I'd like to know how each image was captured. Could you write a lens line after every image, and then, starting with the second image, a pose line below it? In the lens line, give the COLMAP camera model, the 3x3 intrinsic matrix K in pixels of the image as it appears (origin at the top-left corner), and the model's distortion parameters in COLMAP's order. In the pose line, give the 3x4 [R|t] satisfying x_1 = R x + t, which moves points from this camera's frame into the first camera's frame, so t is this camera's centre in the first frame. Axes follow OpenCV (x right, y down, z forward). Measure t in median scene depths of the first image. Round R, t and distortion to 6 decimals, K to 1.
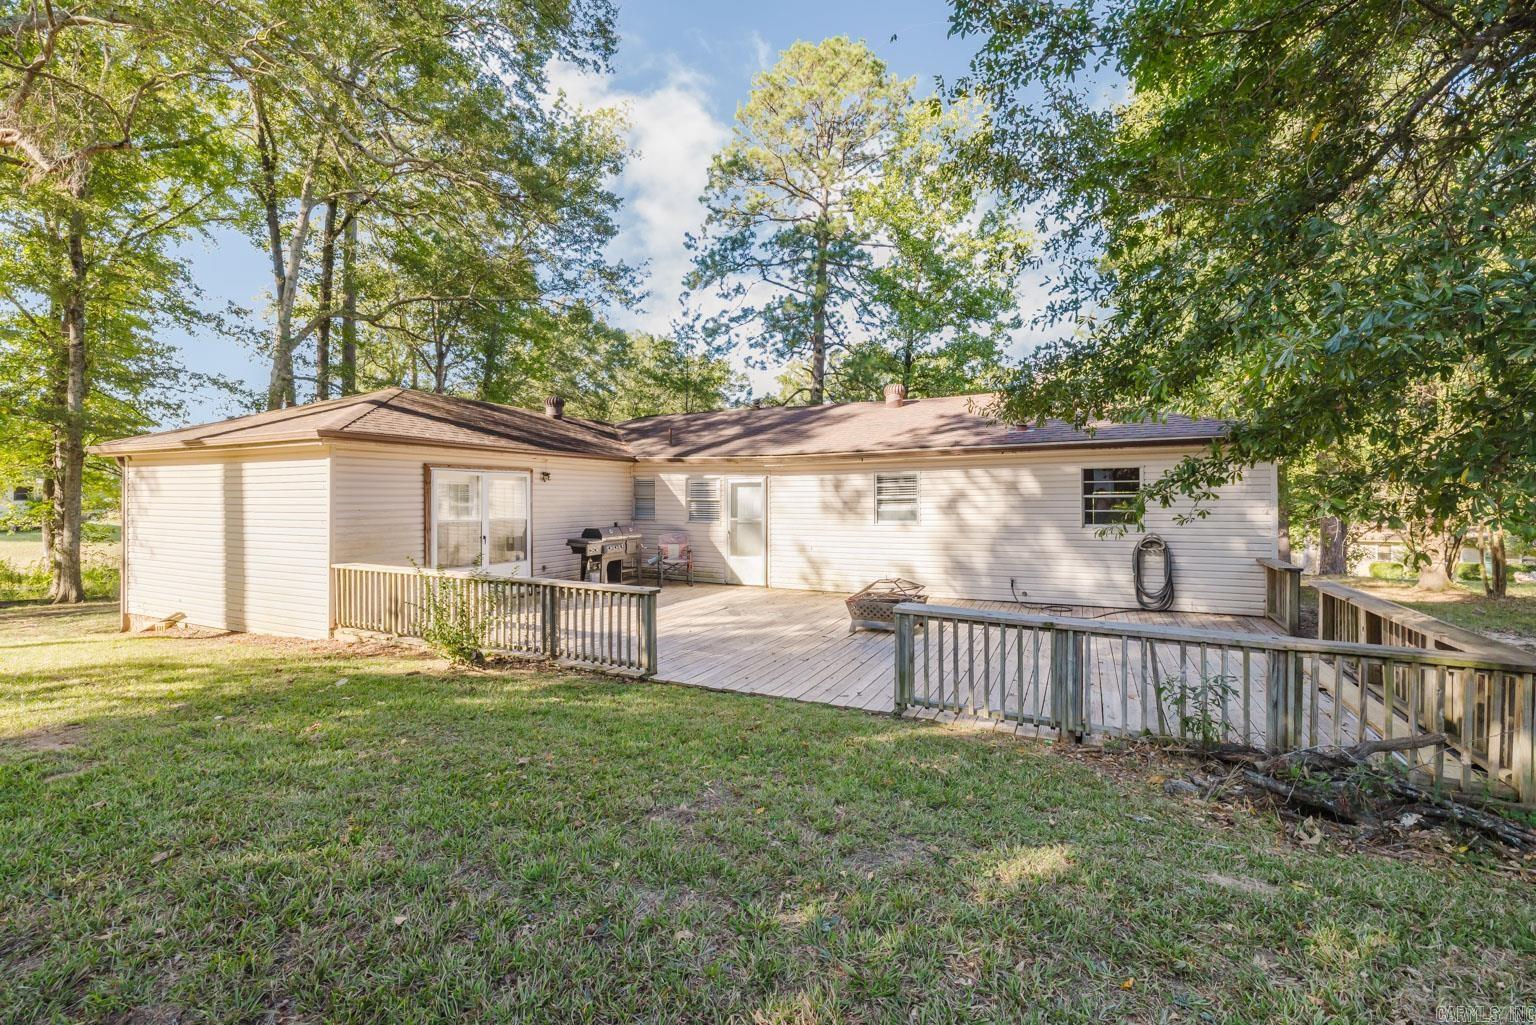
lens RADIAL K [[655.6, 0, 772.7], [0, 655.6, 505.8], [0, 0, 1]] dist [0.000614, 0.000041]
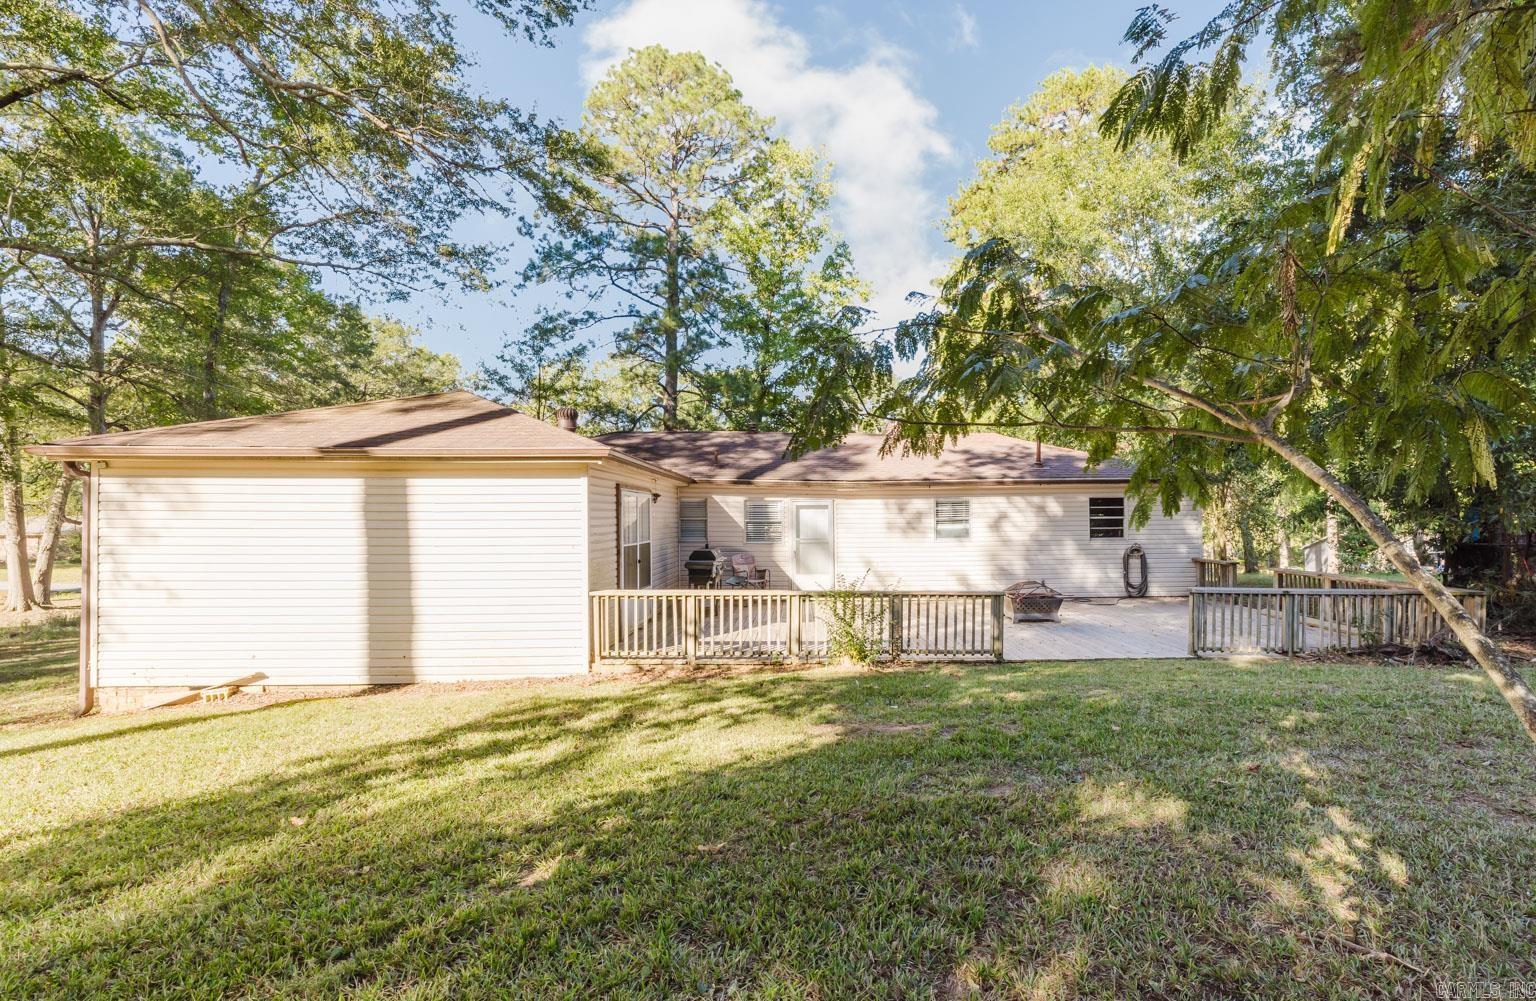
lens RADIAL K [[732.5, 0, 759.9], [0, 732.5, 515.5], [0, 0, 1]] dist [0.004616, 0.000135]
pose [[0.879880, 0.000047, 0.475197, -0.773026], [0.007488, 0.999874, -0.013963, -0.002161], [-0.475138, 0.015845, 0.879769, -0.020400]]
